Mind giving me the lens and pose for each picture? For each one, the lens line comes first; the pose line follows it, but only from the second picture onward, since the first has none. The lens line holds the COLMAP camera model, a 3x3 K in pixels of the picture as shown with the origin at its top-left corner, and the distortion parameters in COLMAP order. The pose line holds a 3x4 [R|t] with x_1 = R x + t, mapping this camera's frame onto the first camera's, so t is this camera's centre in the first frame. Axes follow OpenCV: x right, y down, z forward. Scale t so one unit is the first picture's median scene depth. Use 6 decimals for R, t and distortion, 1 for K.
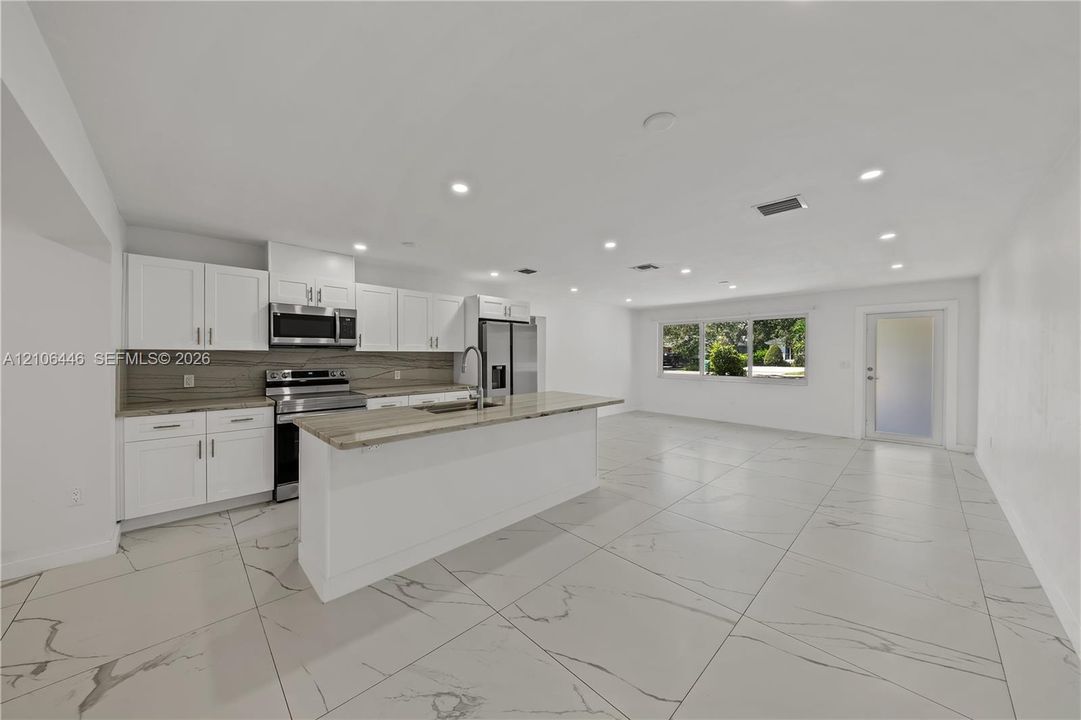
lens RADIAL K [[369.8, 0, 542.1], [0, 369.8, 358.1], [0, 0, 1]] dist [-0.000616, -0.000187]
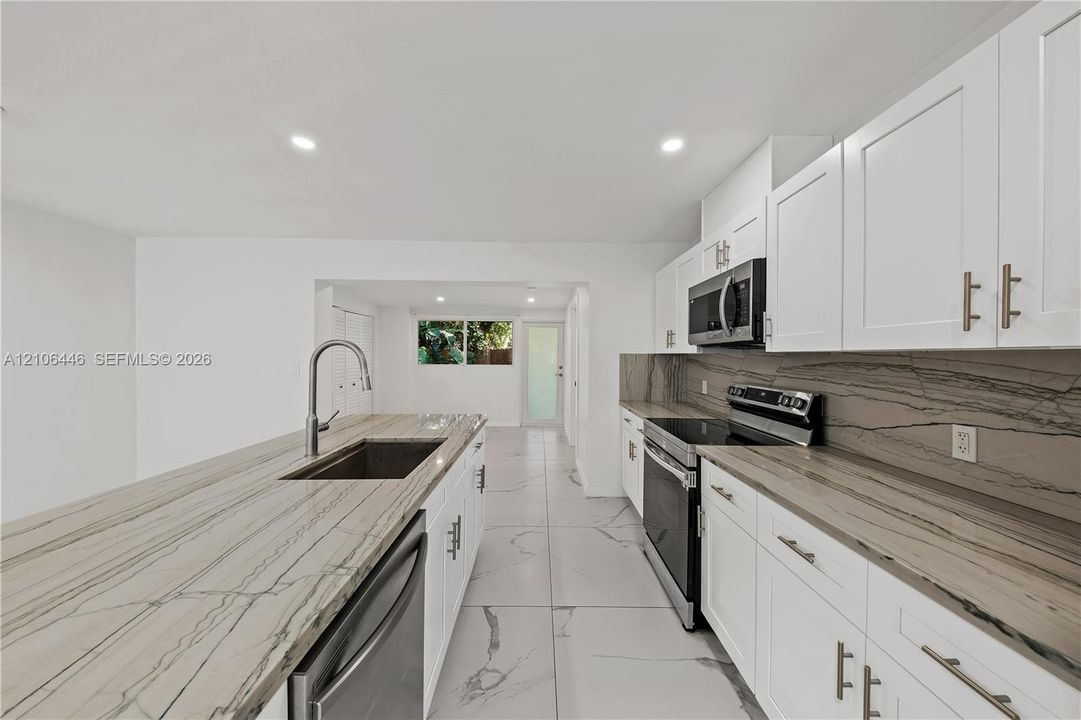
lens RADIAL K [[367.9, 0, 536.2], [0, 367.9, 358.5], [0, 0, 1]] dist [-0.000541, -0.000150]
pose [[-0.695764, -0.001943, -0.718268, -0.003148], [-0.016413, 0.999778, 0.013194, -0.012898], [0.718083, 0.020969, -0.695642, 1.109171]]
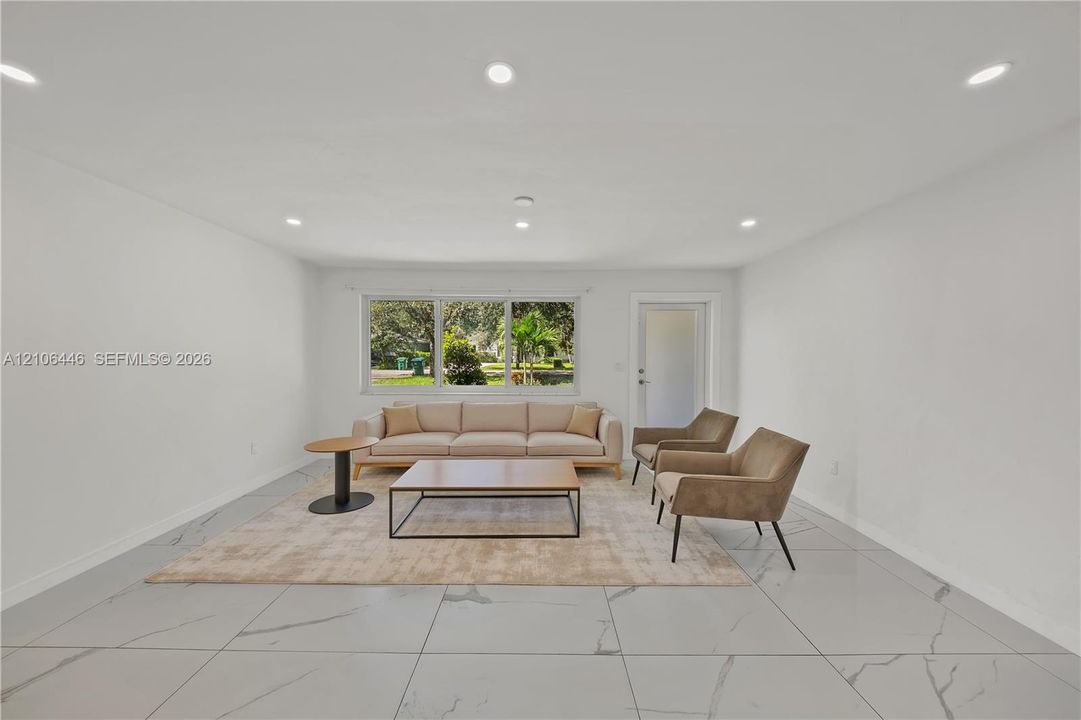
lens RADIAL K [[364.5, 0, 531.9], [0, 364.5, 358.3], [0, 0, 1]] dist [0.014414, -0.000032]
pose [[0.703878, -0.013093, 0.710201, 0.204894], [0.005846, 0.999903, 0.012640, -0.013481], [-0.710297, -0.004745, 0.703886, 0.850293]]
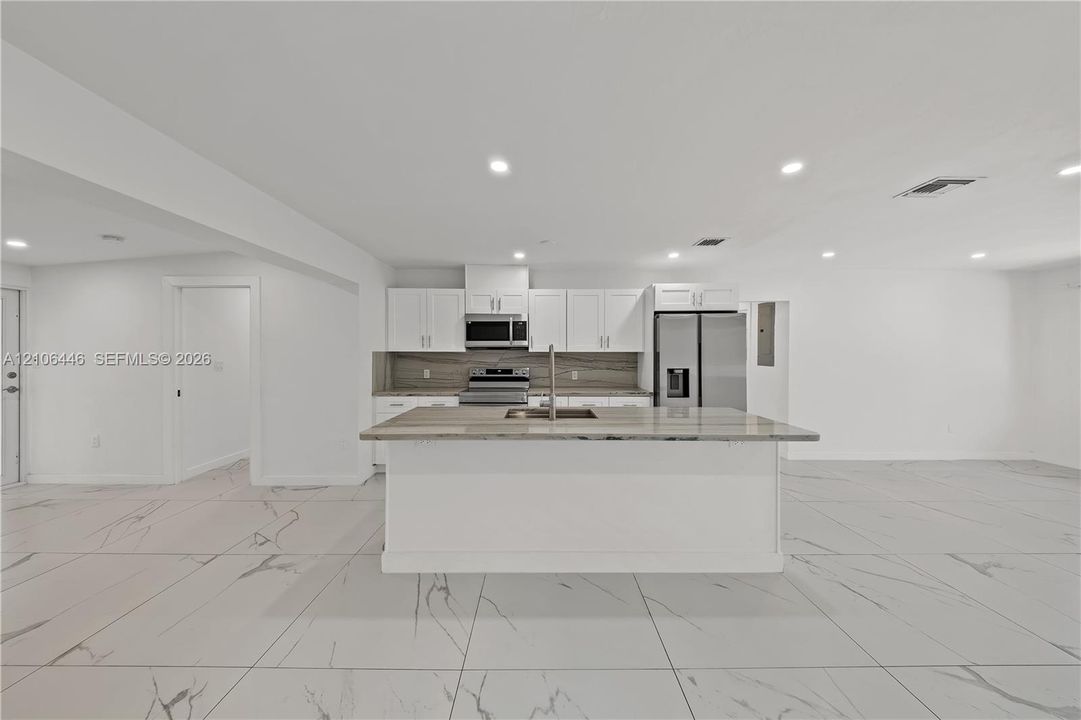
lens RADIAL K [[361.4, 0, 537.1], [0, 361.4, 356.9], [0, 0, 1]] dist [0.000251, -0.000046]
pose [[0.702791, 0.001151, -0.711396, 0.268858], [-0.004913, 0.999983, -0.003236, -0.000568], [0.711380, 0.005770, 0.702784, 0.270705]]
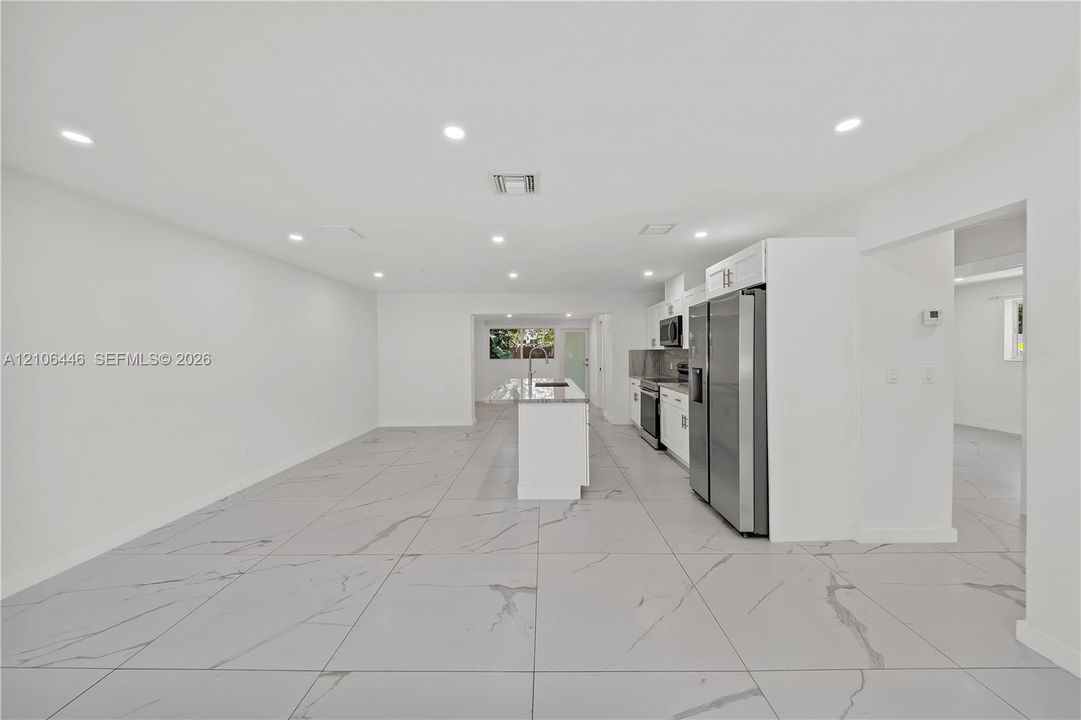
lens RADIAL K [[357.3, 0, 534.0], [0, 357.3, 352.9], [0, 0, 1]] dist [-0.000659, -0.000183]
pose [[-0.713442, 0.002190, -0.700711, 0.662716], [-0.003863, 0.999968, 0.007058, -0.012793], [0.700704, 0.007742, -0.713410, 1.493050]]
